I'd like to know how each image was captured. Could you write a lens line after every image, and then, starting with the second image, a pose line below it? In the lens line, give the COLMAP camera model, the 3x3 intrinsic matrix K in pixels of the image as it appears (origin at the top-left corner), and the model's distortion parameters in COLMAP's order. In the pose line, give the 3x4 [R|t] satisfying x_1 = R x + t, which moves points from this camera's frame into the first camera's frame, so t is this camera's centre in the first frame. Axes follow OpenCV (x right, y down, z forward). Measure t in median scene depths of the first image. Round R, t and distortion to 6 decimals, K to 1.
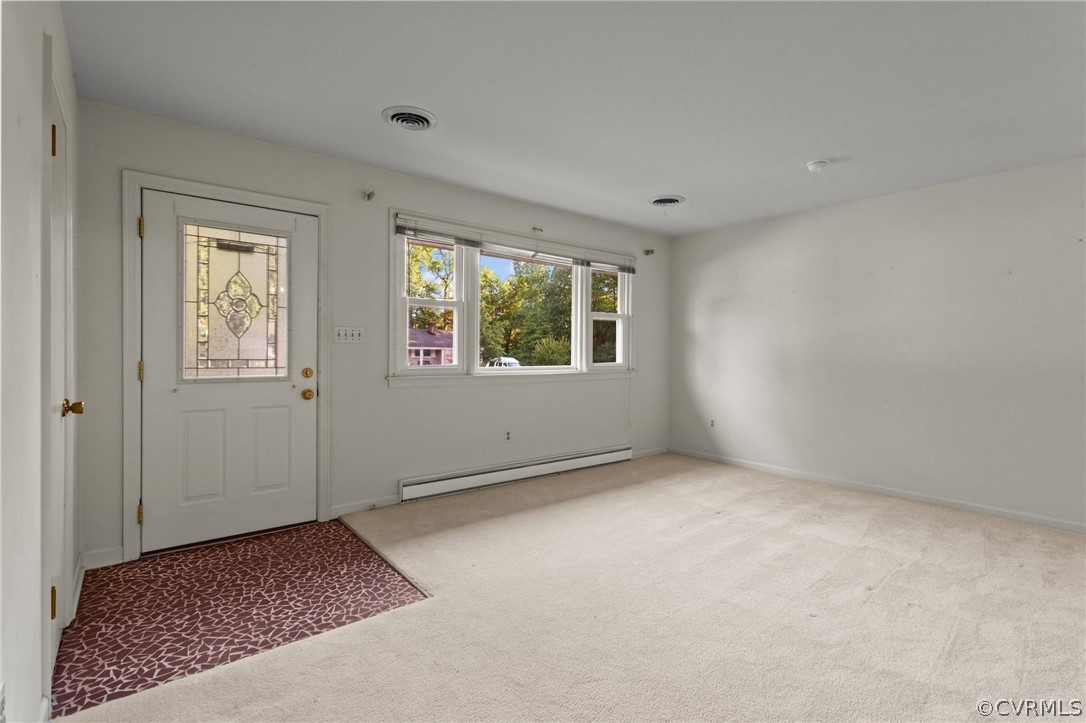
lens RADIAL K [[522.1, 0, 553.8], [0, 522.1, 352.7], [0, 0, 1]] dist [0.000924, 0.002177]
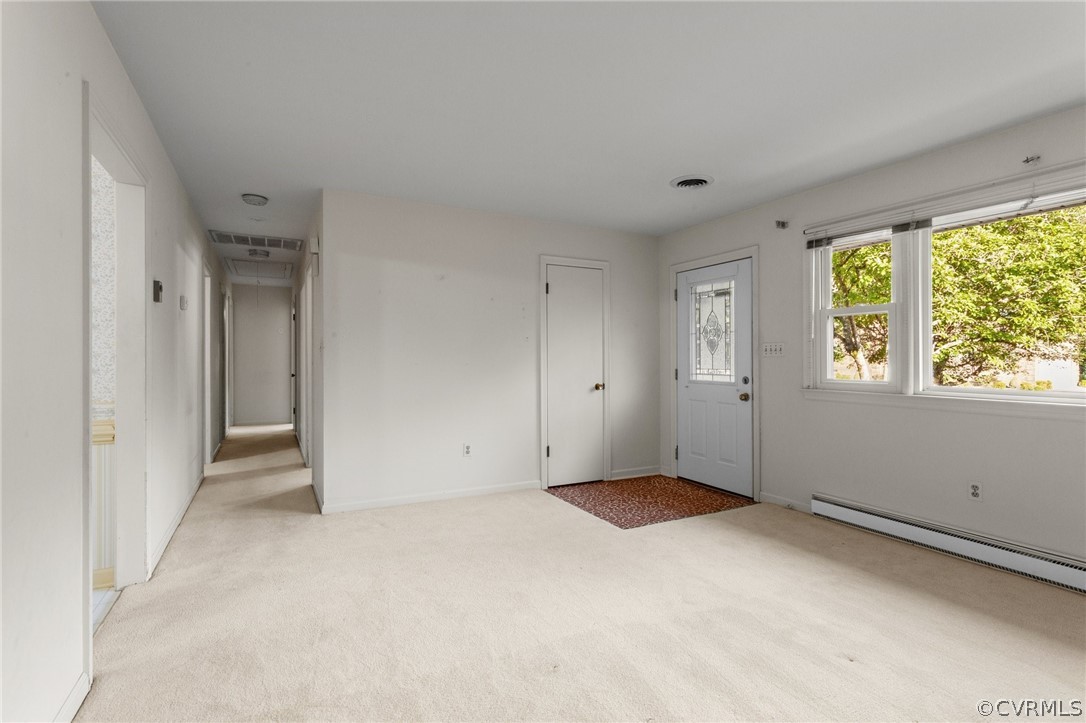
lens RADIAL K [[522.1, 0, 546.3], [0, 522.1, 362.9], [0, 0, 1]] dist [0.000924, 0.002177]
pose [[-0.215549, -0.005753, -0.976476, 0.854530], [-0.011936, 0.999923, -0.003256, 0.005262], [0.976420, 0.010953, -0.215602, 0.756732]]
